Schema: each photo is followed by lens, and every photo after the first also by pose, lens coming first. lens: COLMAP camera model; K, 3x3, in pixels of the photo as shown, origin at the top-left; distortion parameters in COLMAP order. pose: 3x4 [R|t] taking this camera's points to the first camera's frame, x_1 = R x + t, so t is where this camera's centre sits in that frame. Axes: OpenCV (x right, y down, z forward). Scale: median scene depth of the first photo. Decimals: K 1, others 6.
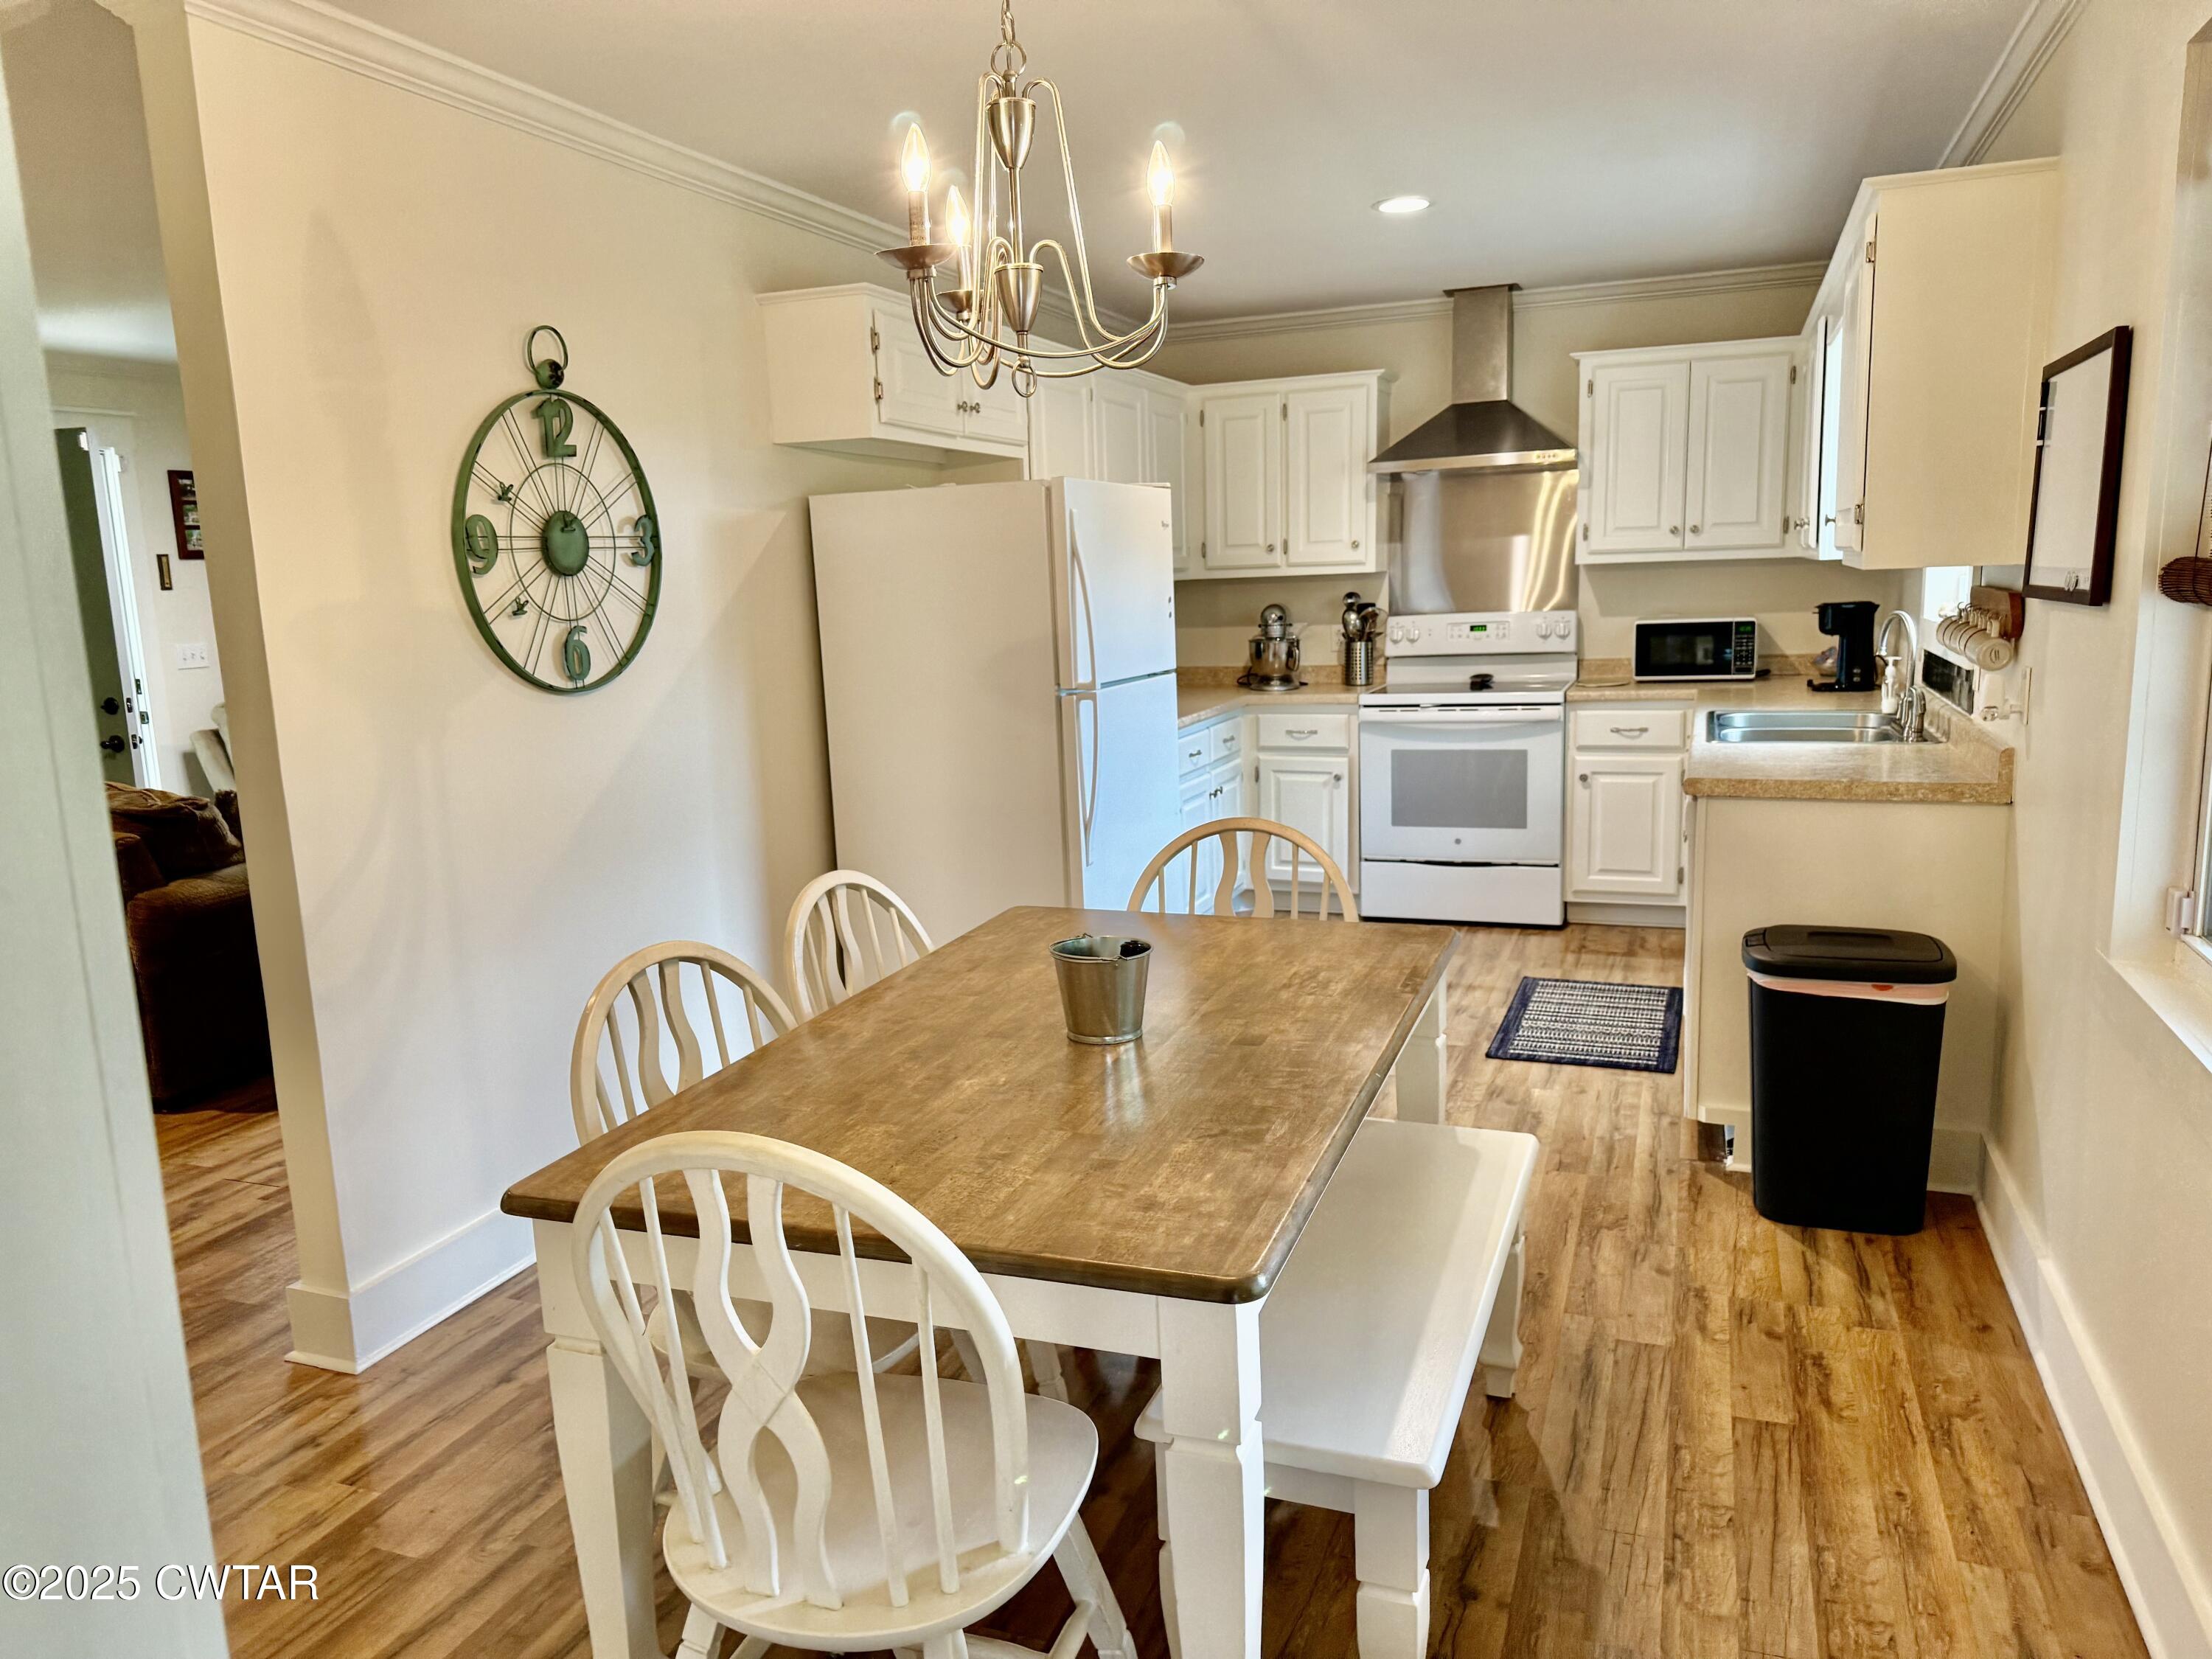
lens RADIAL K [[1554.0, 0, 1106.0], [0, 1554.0, 829.5], [0, 0, 1]] dist [-0.000439, -0.002760]
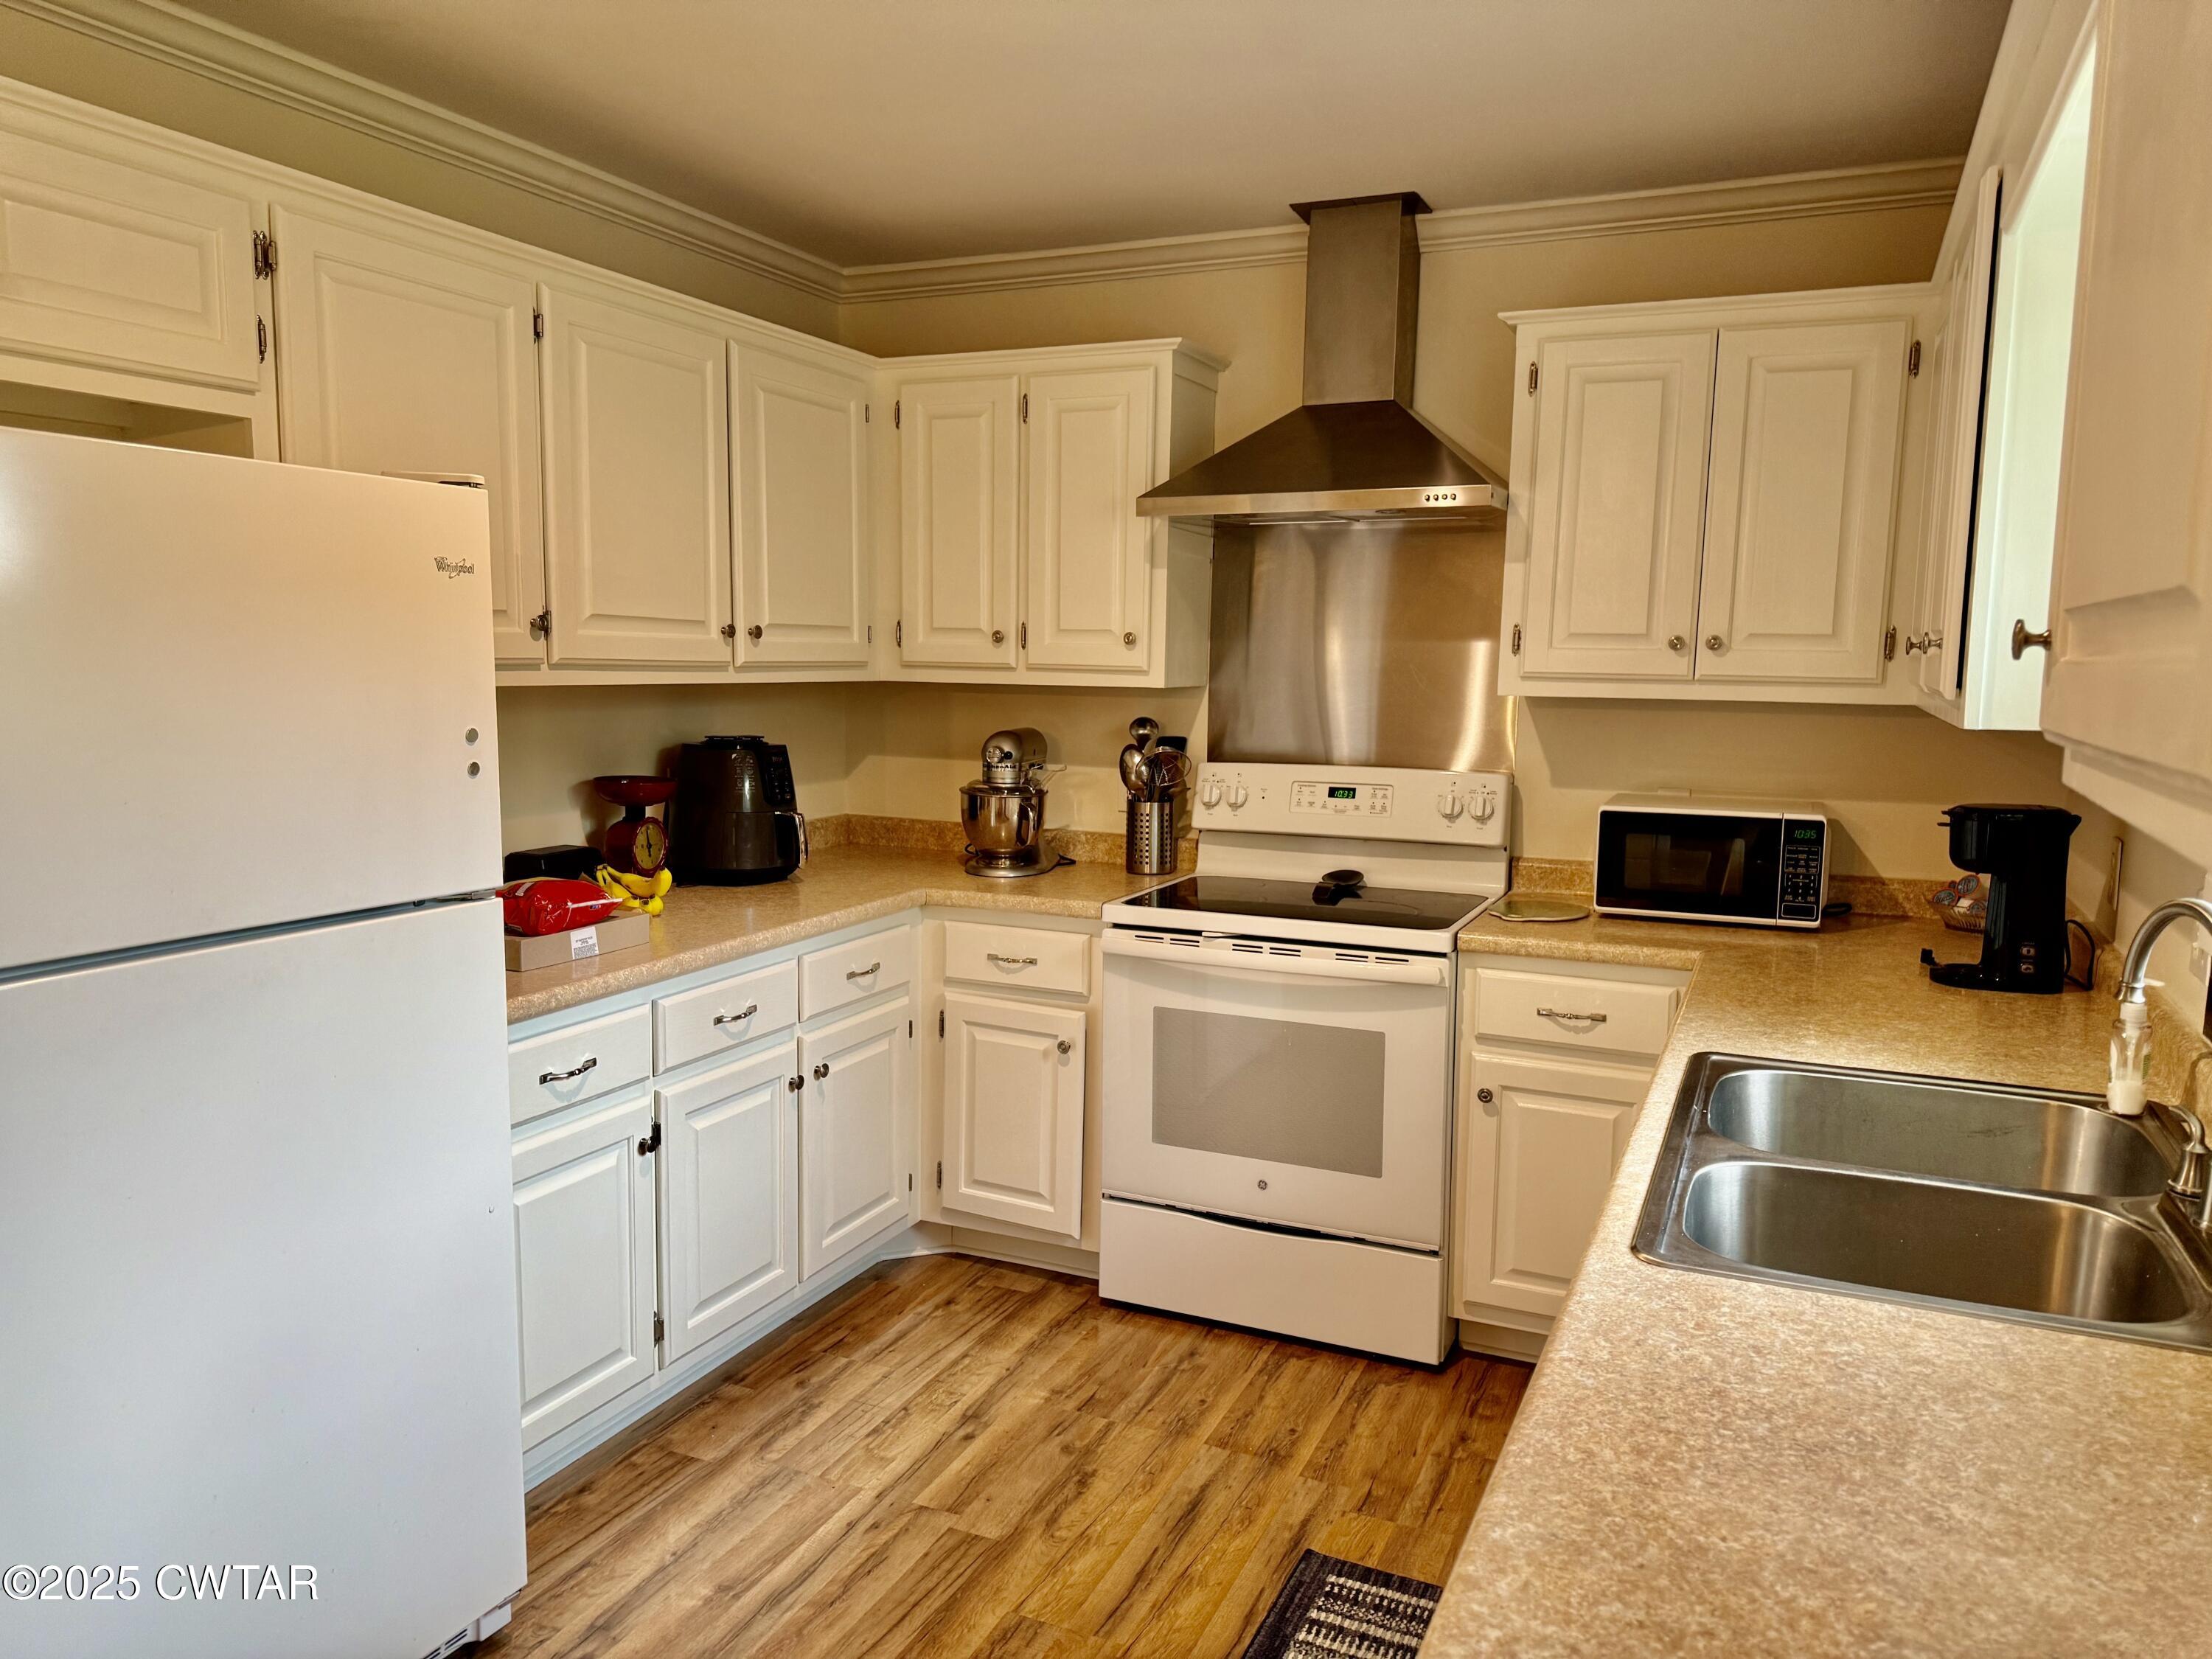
lens RADIAL K [[1620.2, 0, 1106.0], [0, 1620.2, 829.5], [0, 0, 1]] dist [0.045583, -0.068218]
pose [[0.997821, 0.057275, -0.032741, 0.181280], [-0.058983, 0.996806, -0.053835, -0.082133], [0.029553, 0.055649, 0.998013, 0.414019]]
